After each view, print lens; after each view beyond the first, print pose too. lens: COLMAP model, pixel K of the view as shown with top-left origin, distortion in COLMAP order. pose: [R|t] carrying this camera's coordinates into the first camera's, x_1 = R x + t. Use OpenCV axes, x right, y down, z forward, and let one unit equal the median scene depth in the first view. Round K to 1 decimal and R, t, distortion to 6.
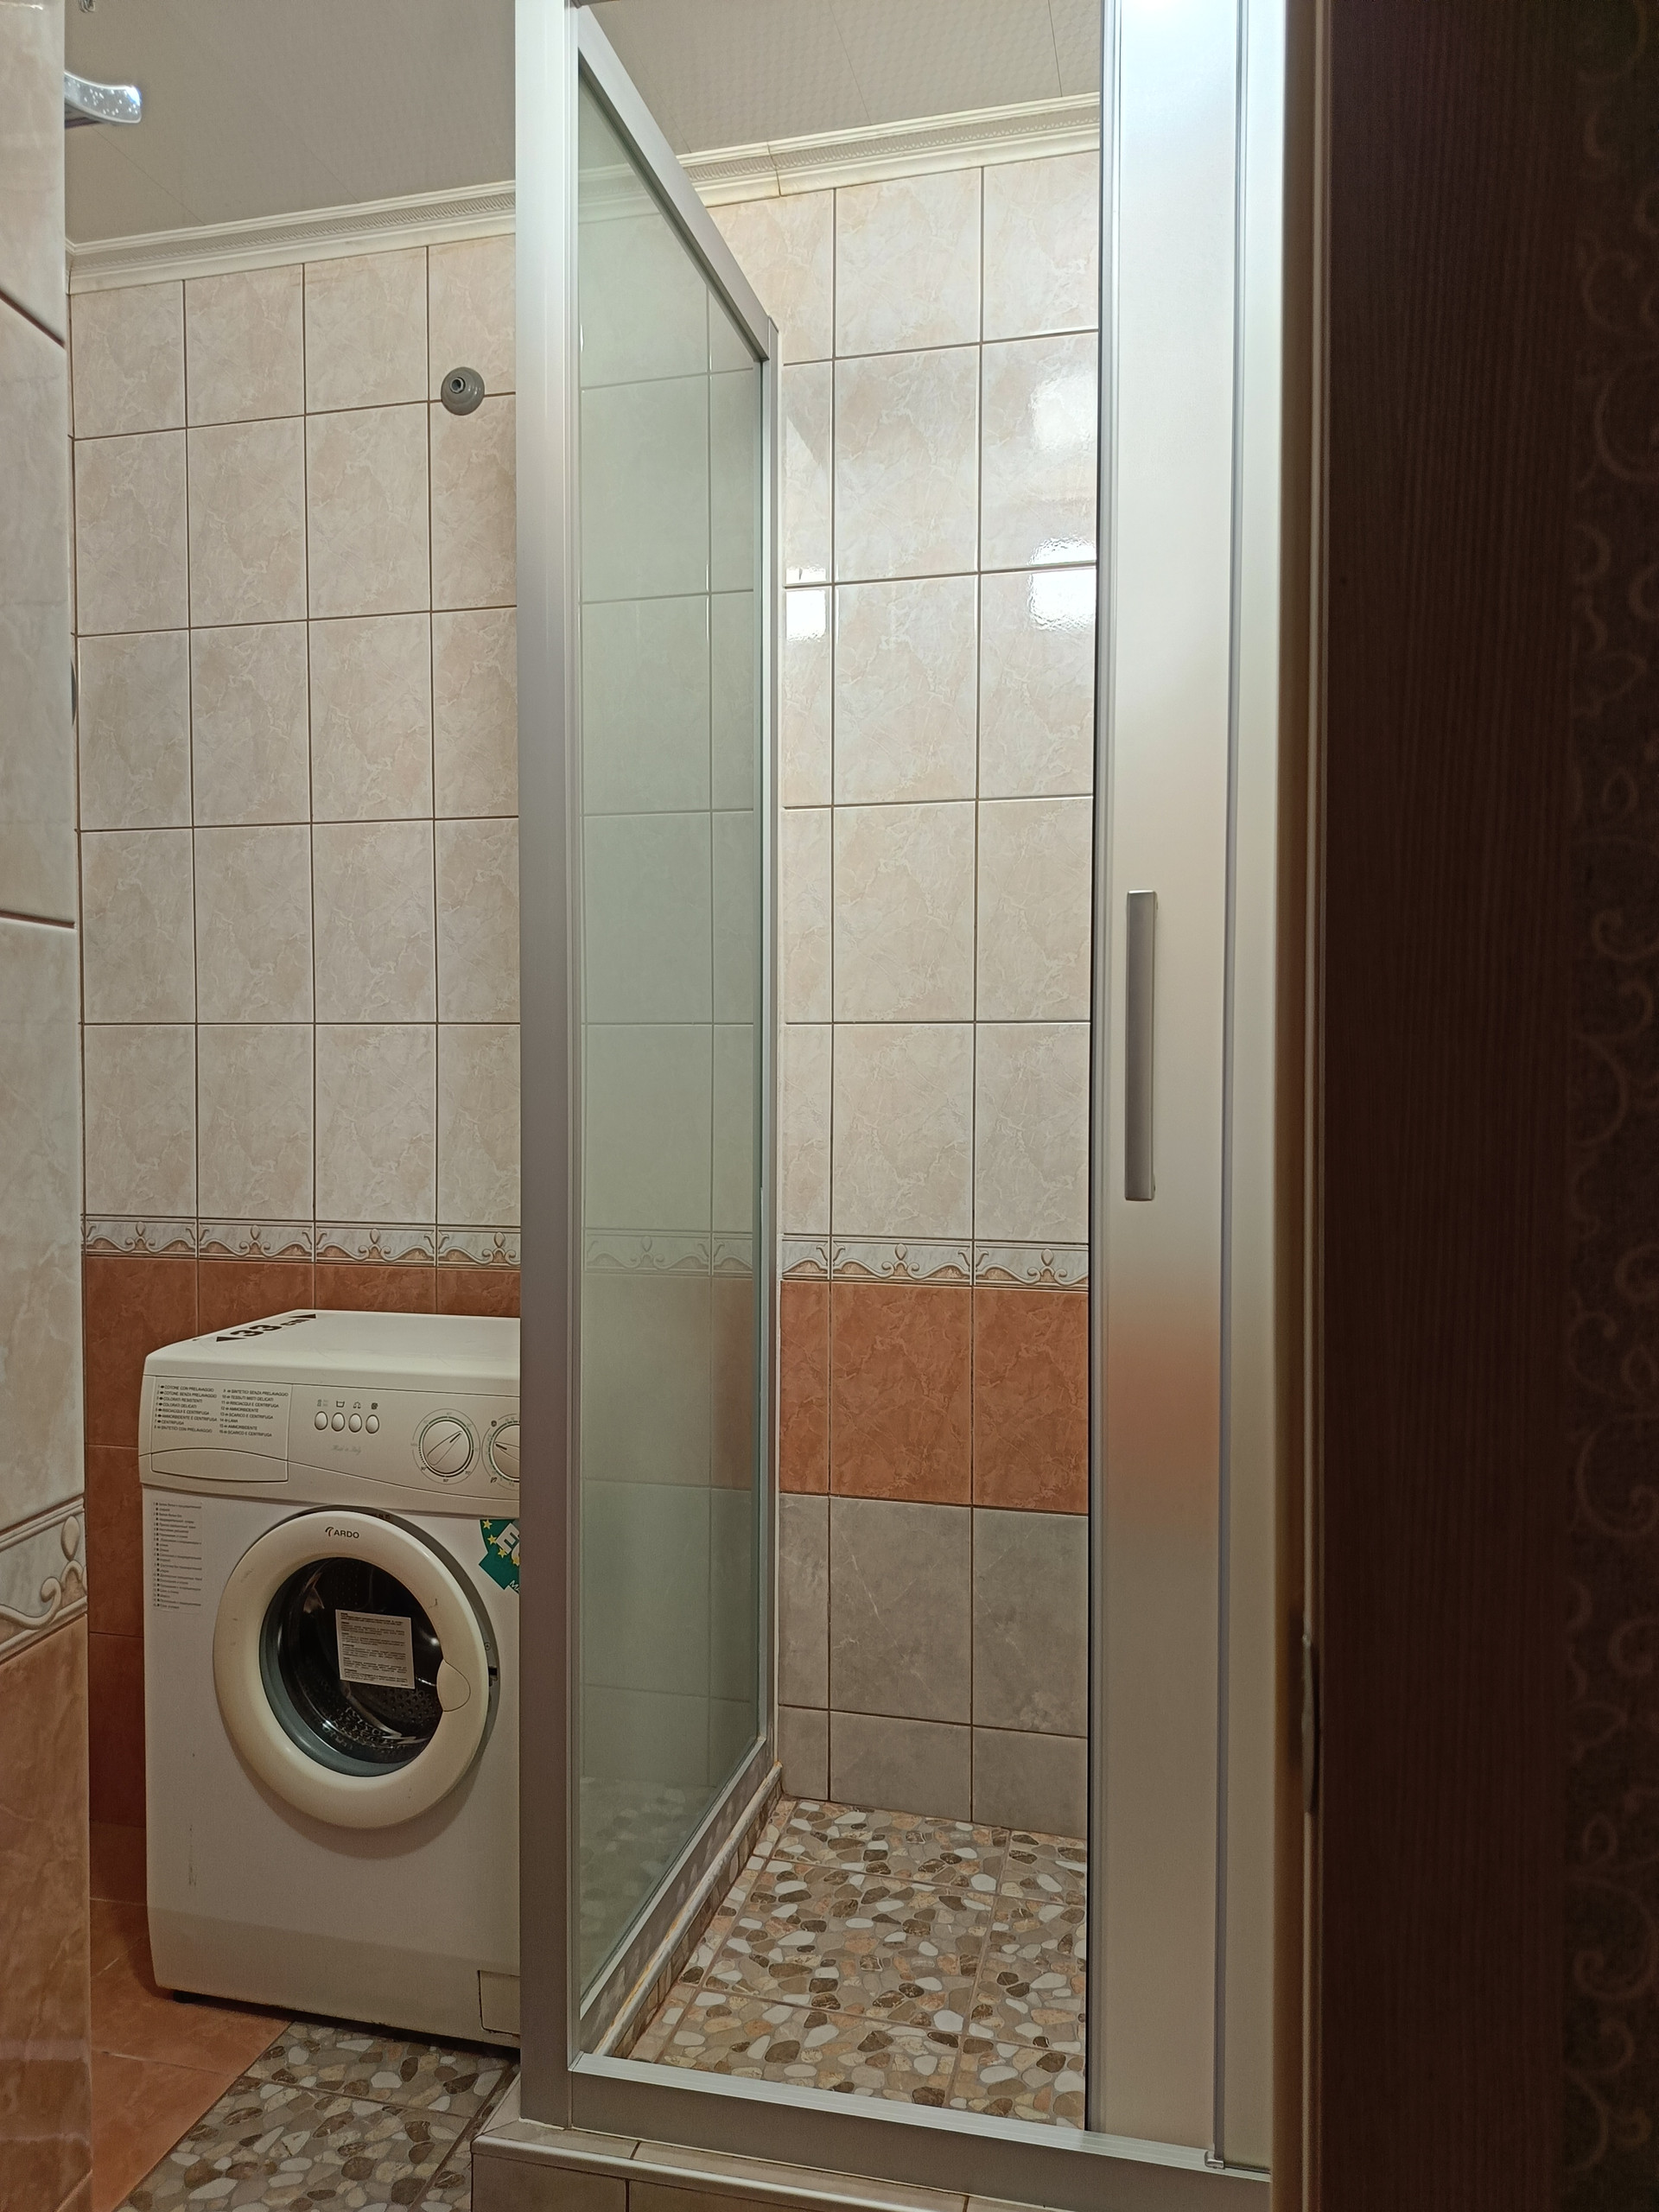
lens RADIAL K [[1551.0, 0, 815.1], [0, 1551.0, 1103.8], [0, 0, 1]] dist [0.054294, -0.067647]
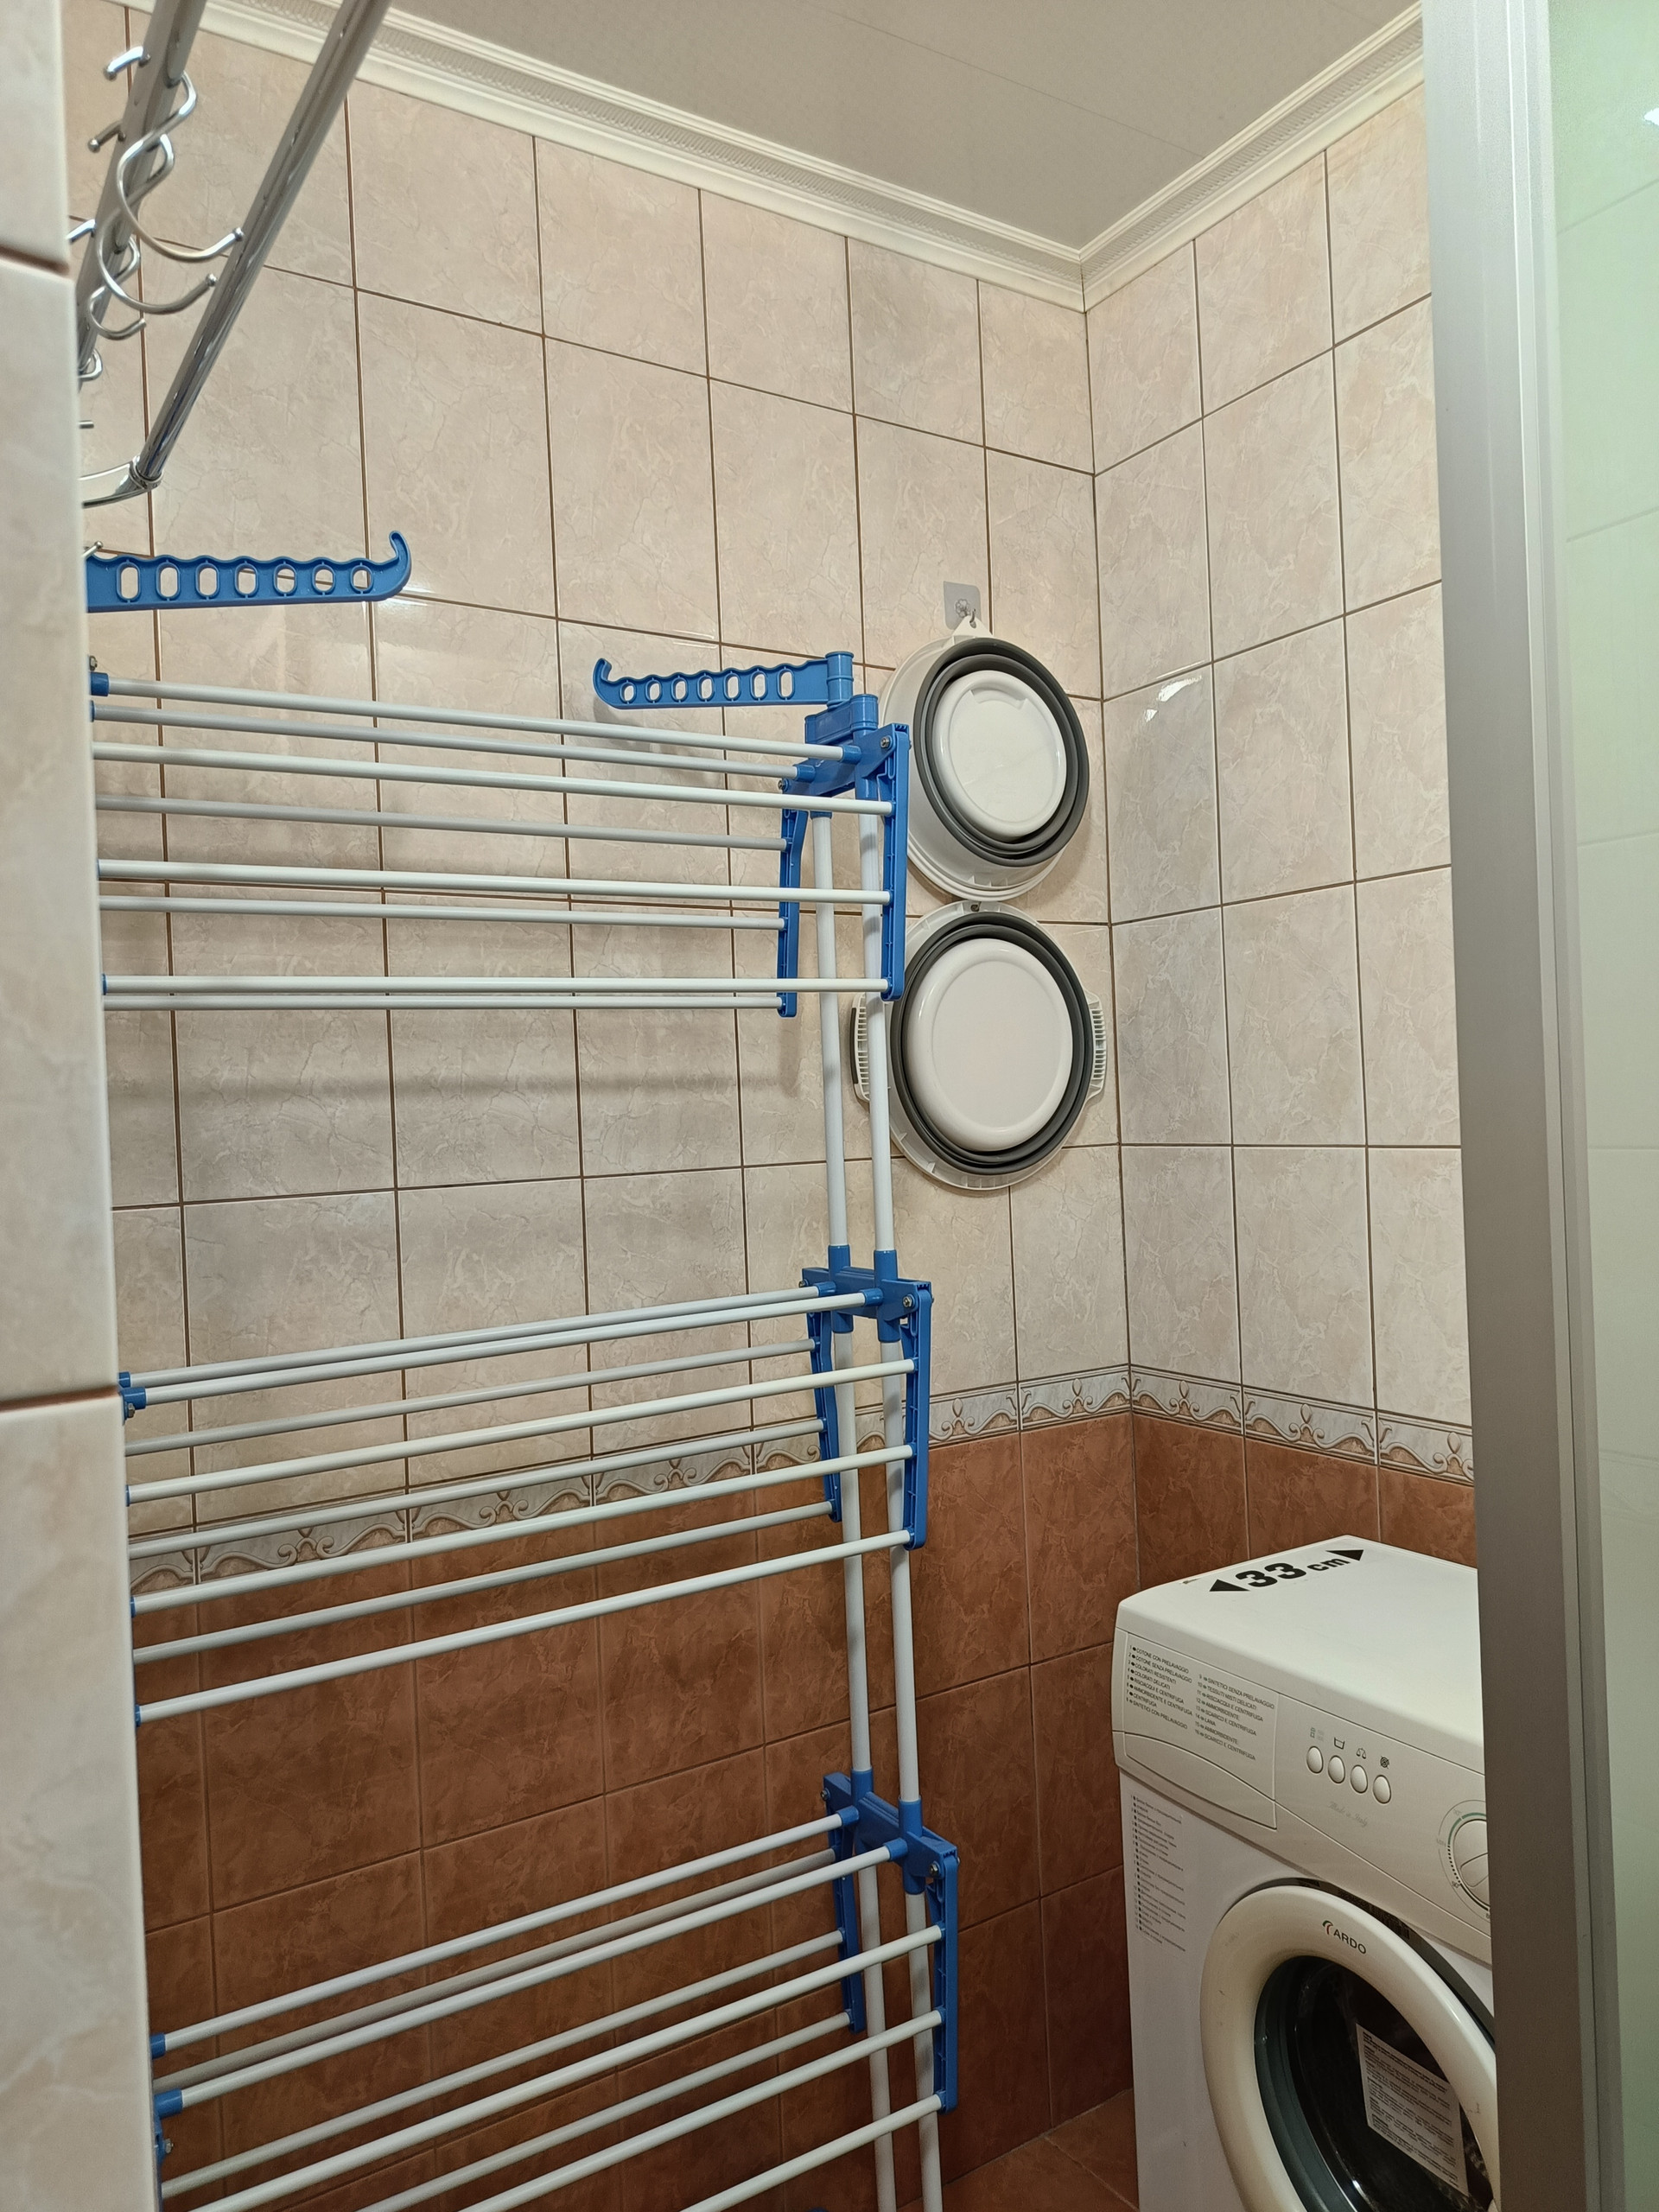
lens RADIAL K [[1551.0, 0, 815.1], [0, 1551.0, 1103.8], [0, 0, 1]] dist [0.054294, -0.067647]
pose [[0.708099, -0.028277, -0.705546, 0.022229], [0.027283, 0.999547, -0.012677, -0.070207], [0.705585, -0.010273, 0.708550, 0.280486]]
